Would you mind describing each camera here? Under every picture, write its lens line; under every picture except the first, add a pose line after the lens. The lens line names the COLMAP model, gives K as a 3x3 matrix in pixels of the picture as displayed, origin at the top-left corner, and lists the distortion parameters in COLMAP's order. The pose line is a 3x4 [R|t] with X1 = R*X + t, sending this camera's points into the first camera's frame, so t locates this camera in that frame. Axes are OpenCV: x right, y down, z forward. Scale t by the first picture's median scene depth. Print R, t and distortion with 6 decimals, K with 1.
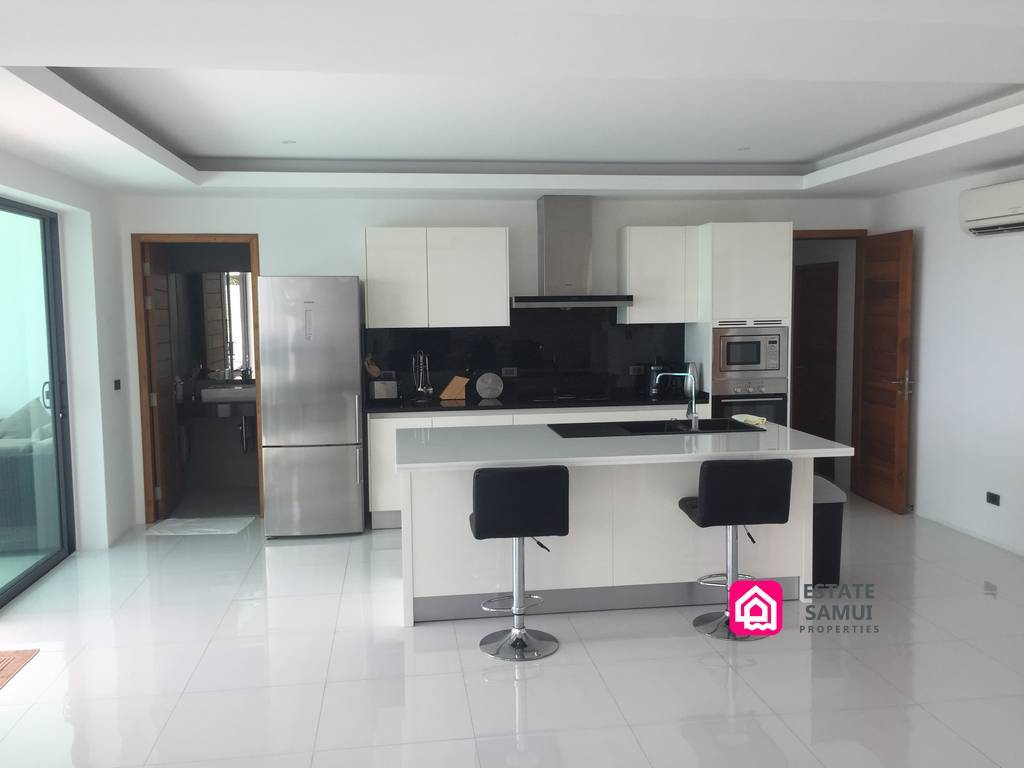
lens RADIAL K [[893.5, 0, 512.0], [0, 893.5, 384.0], [0, 0, 1]] dist [0.095904, -0.132075]
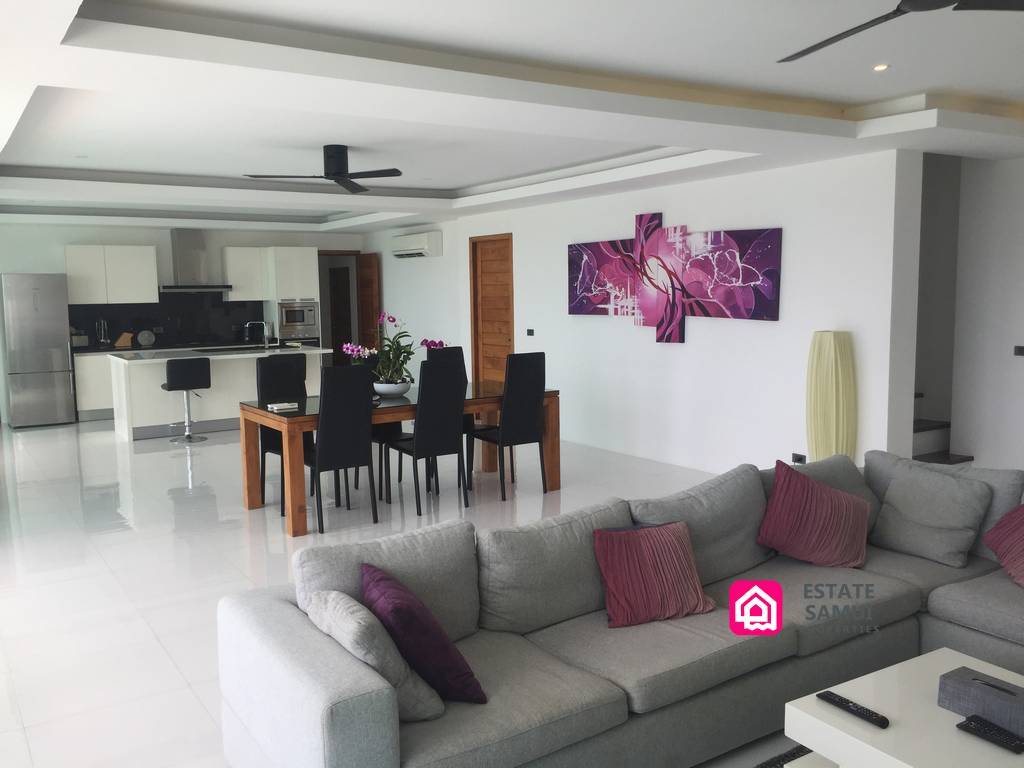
lens RADIAL K [[893.5, 0, 512.0], [0, 893.5, 384.0], [0, 0, 1]] dist [0.095904, -0.132075]
pose [[0.905291, -0.048872, 0.421972, -0.130813], [0.042463, 0.998796, 0.024578, 0.079664], [-0.422665, -0.004332, 0.906276, -0.888628]]
